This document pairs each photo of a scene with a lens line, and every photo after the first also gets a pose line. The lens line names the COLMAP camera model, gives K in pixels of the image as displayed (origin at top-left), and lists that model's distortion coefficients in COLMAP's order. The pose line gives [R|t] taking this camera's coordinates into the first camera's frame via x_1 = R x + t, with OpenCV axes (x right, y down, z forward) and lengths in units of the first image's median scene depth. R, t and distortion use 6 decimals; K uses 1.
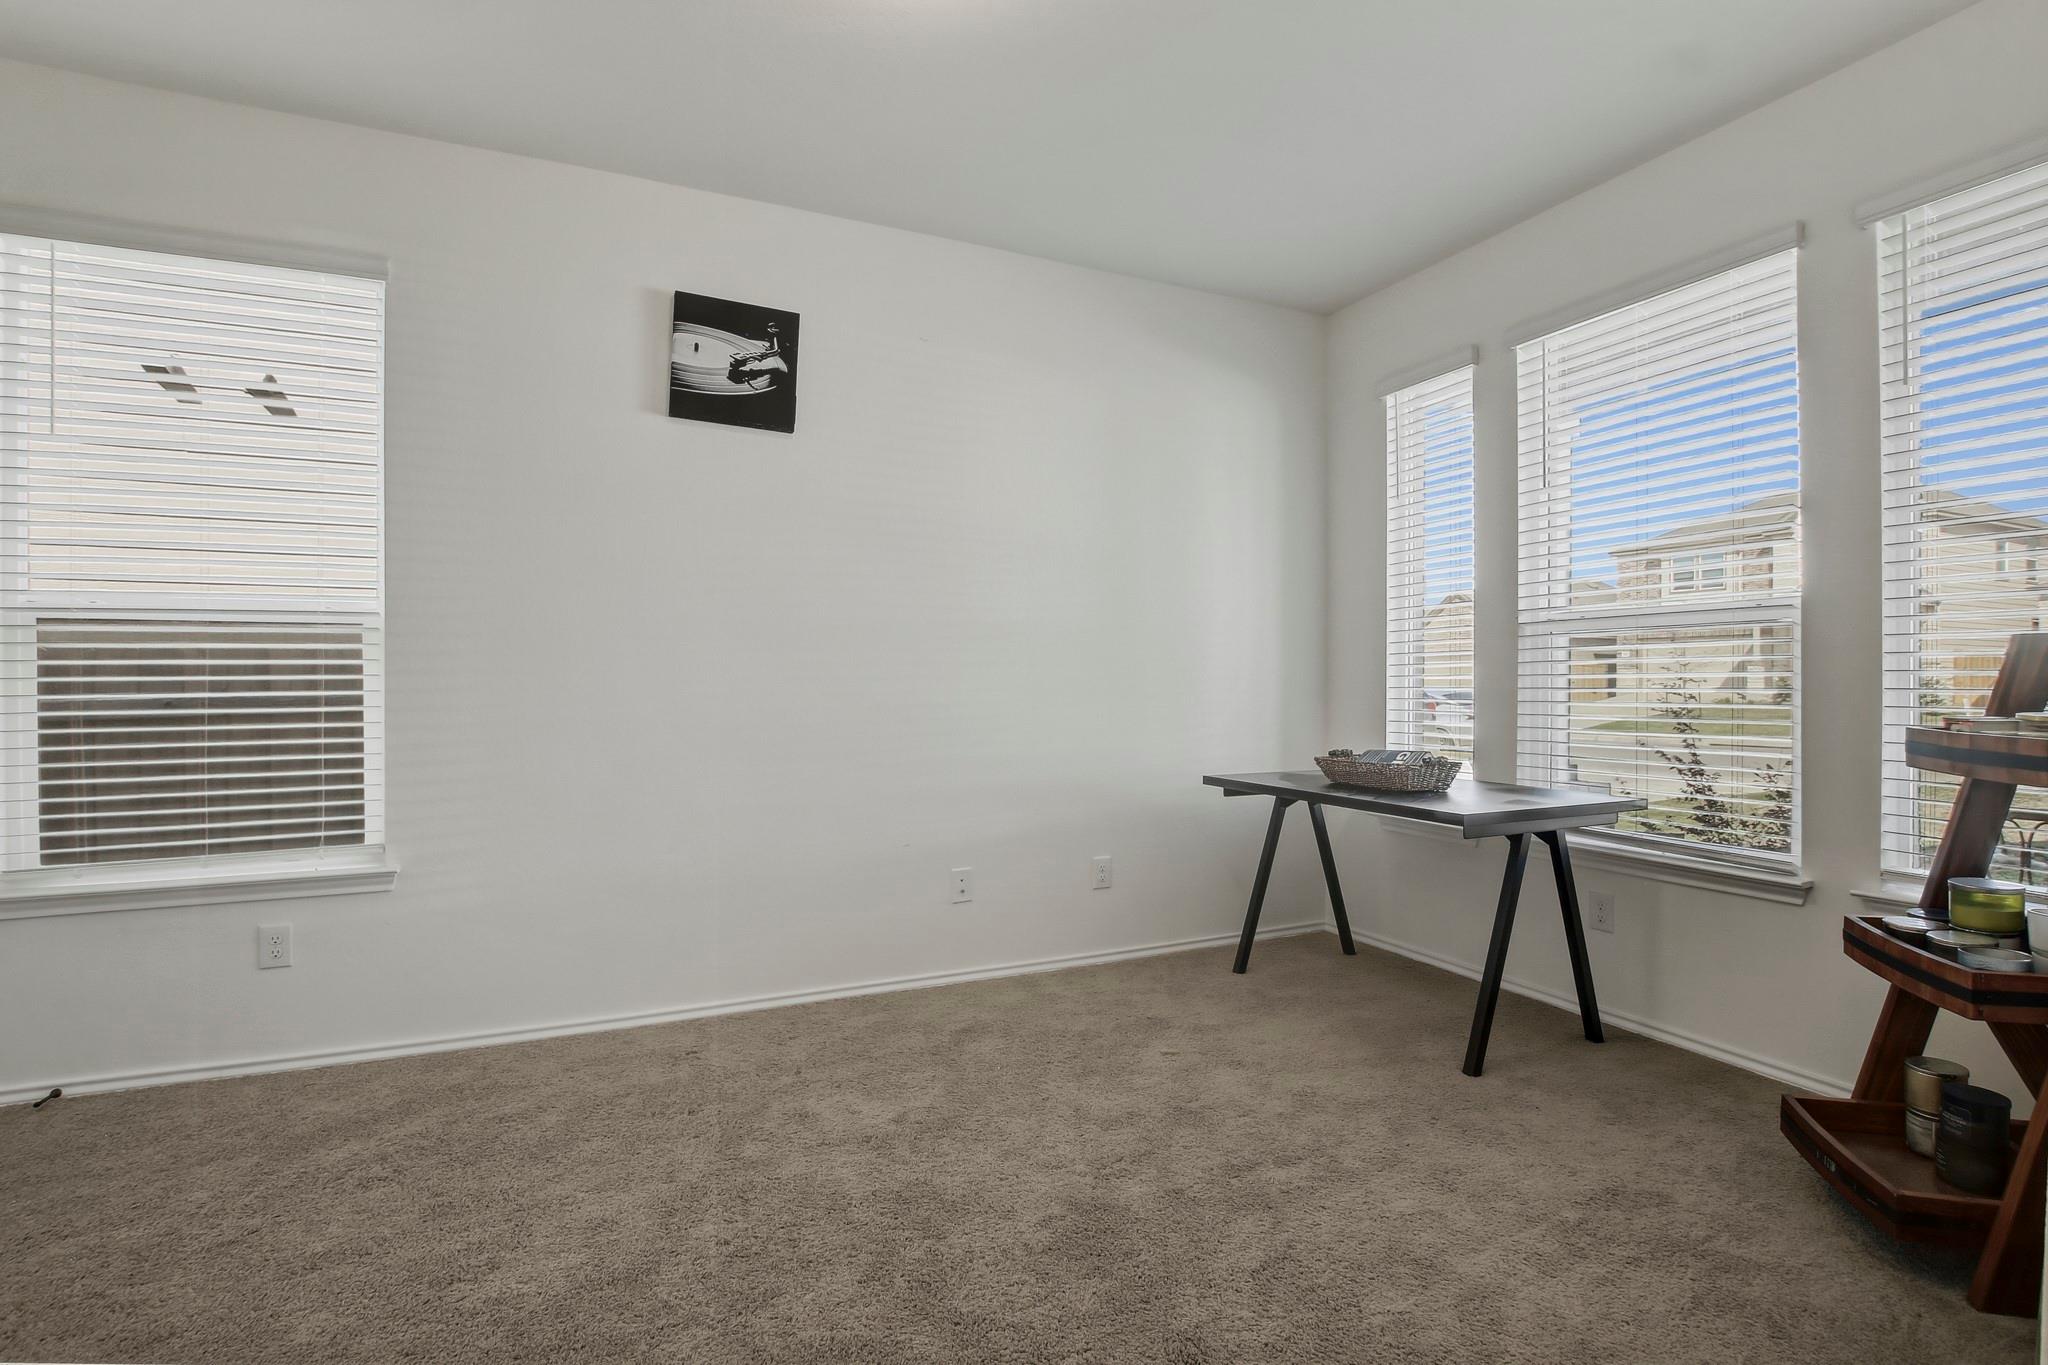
lens RADIAL K [[974.9, 0, 1024.0], [0, 974.9, 682.5], [0, 0, 1]] dist [-0.003258, -0.000562]
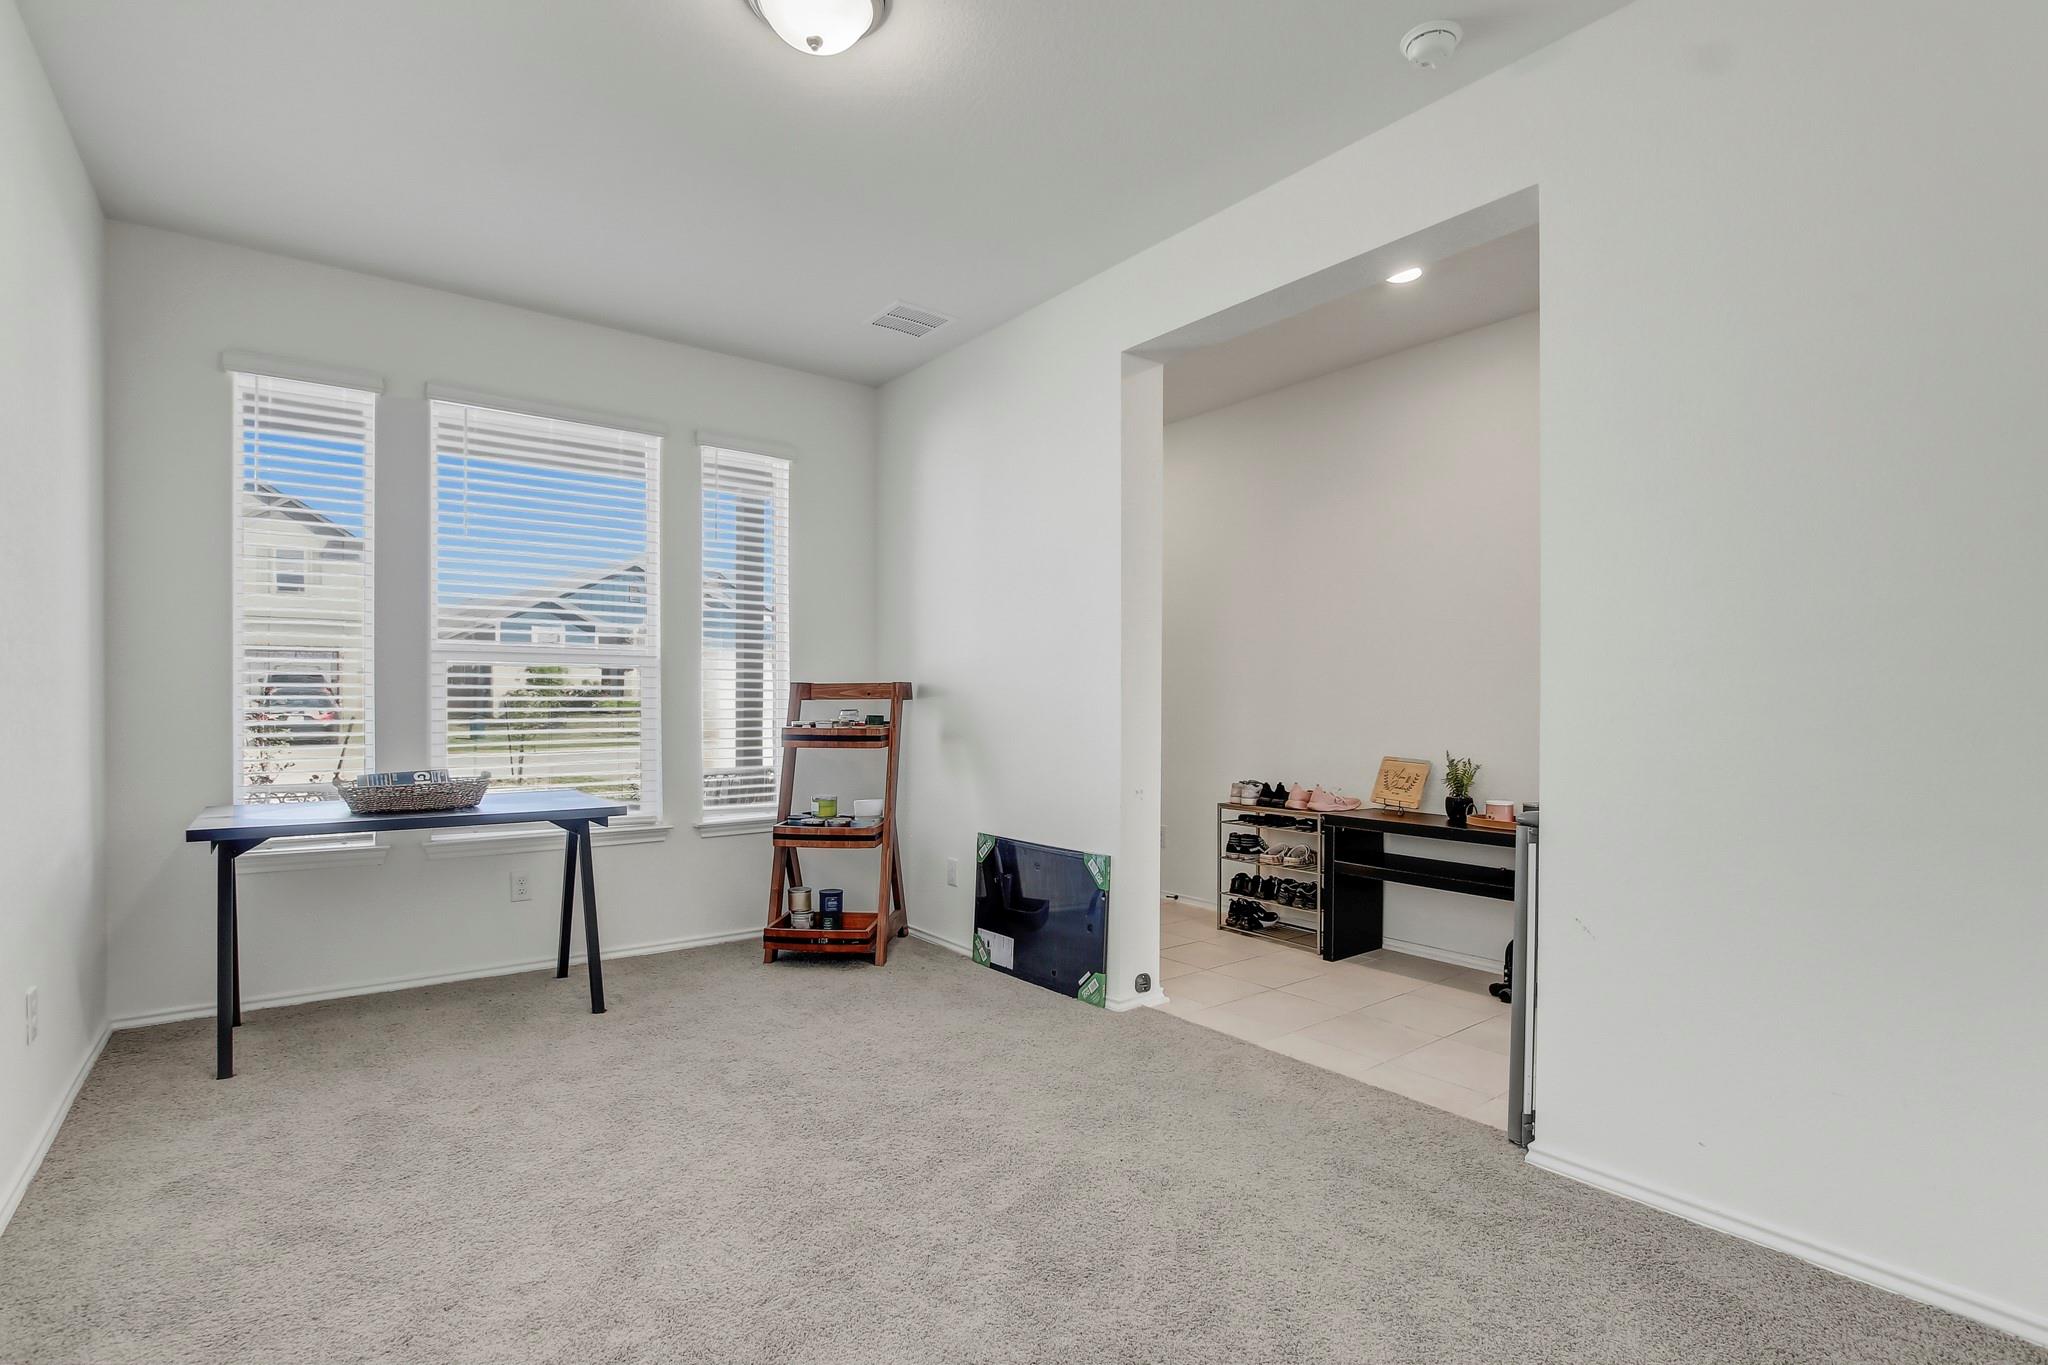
lens RADIAL K [[974.9, 0, 1024.0], [0, 974.9, 682.5], [0, 0, 1]] dist [-0.003258, -0.000562]
pose [[-0.216408, 0.025922, 0.975959, -0.853466], [0.003958, 0.999663, -0.025674, 0.007643], [-0.976295, -0.001693, -0.216438, 0.693085]]
